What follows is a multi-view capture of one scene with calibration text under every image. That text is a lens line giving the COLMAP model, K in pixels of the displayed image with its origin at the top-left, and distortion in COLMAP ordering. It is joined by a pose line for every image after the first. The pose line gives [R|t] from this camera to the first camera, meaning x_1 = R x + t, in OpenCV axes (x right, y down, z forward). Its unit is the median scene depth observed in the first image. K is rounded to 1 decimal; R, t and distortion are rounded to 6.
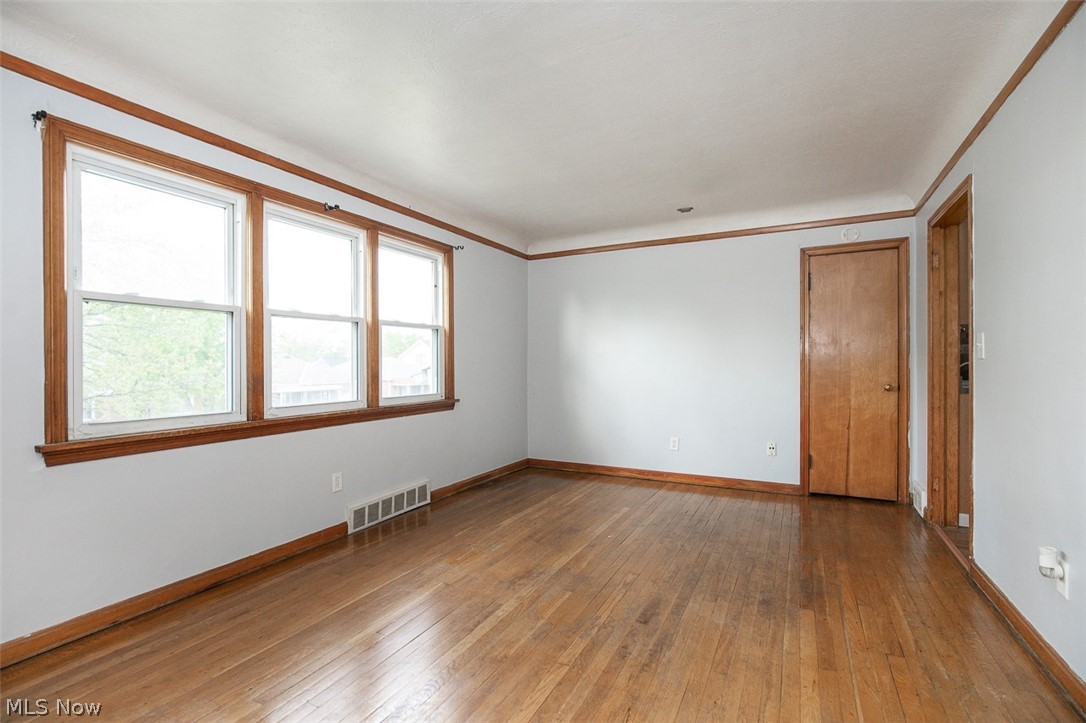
lens RADIAL K [[492.3, 0, 543.3], [0, 492.3, 364.7], [0, 0, 1]] dist [-0.014297, 0.002543]
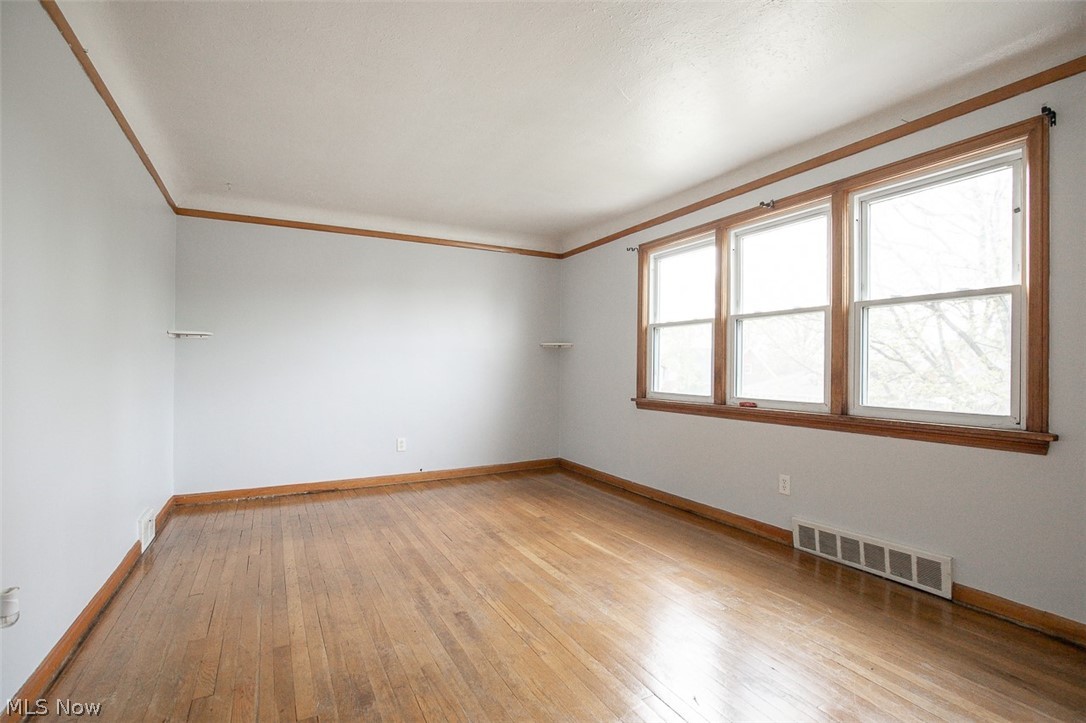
lens RADIAL K [[492.3, 0, 538.9], [0, 492.3, 363.8], [0, 0, 1]] dist [-0.014297, 0.002543]
pose [[-0.553500, 0.001319, -0.832848, 0.720133], [-0.001537, 0.999995, 0.002605, 0.003509], [0.832848, 0.002722, -0.553495, 1.277876]]
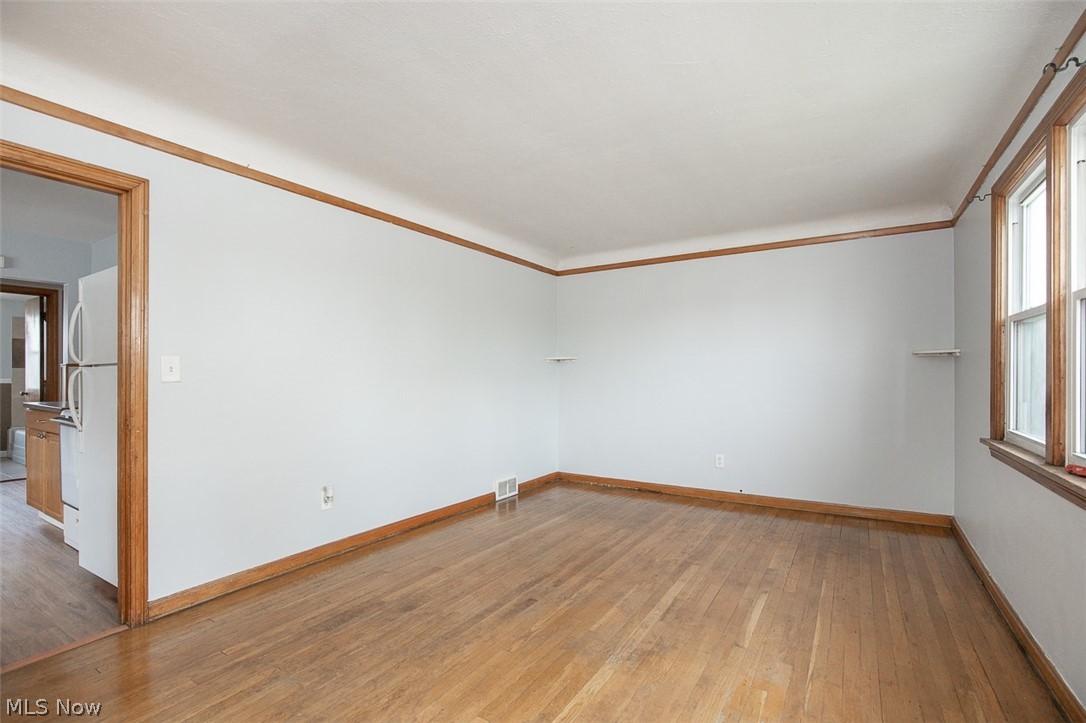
lens RADIAL K [[492.3, 0, 562.6], [0, 492.3, 373.3], [0, 0, 1]] dist [-0.014297, 0.002543]
pose [[-0.998903, 0.009730, 0.045809, 0.052539], [0.009635, 0.999951, -0.002296, -0.015890], [-0.045829, -0.001852, -0.998948, 1.644848]]
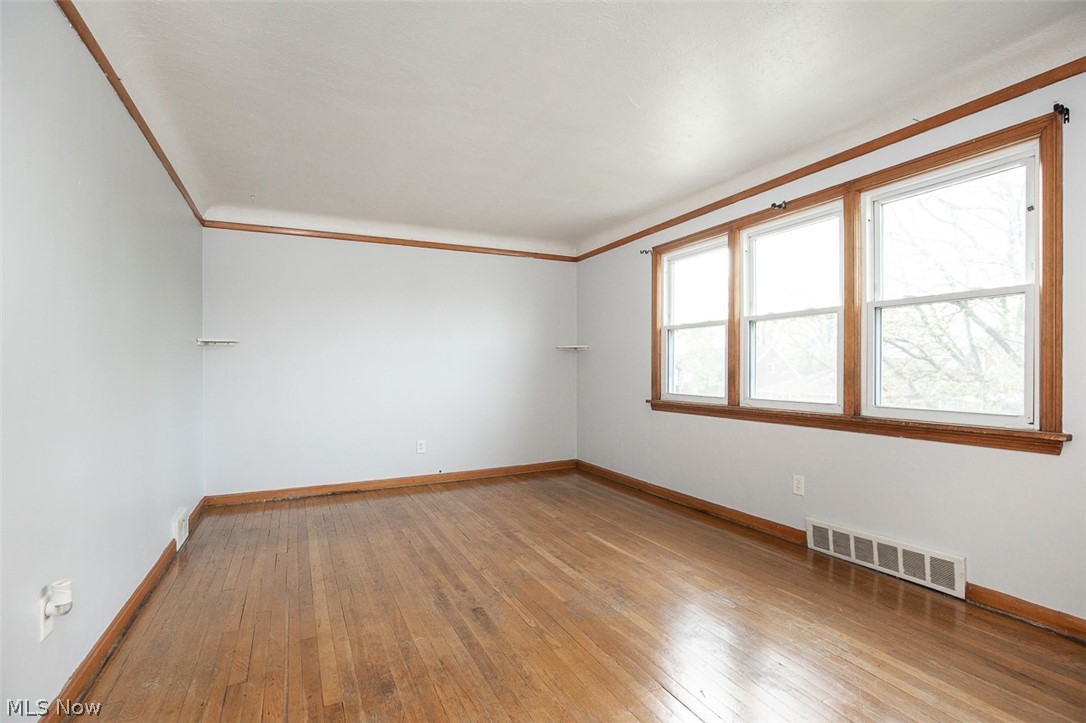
lens RADIAL K [[492.3, 0, 540.2], [0, 492.3, 369.3], [0, 0, 1]] dist [-0.014297, 0.002543]
pose [[-0.583304, 0.013653, -0.812139, 0.732379], [0.008786, 0.999906, 0.010500, -0.001128], [0.812206, -0.001011, -0.583370, 1.300702]]
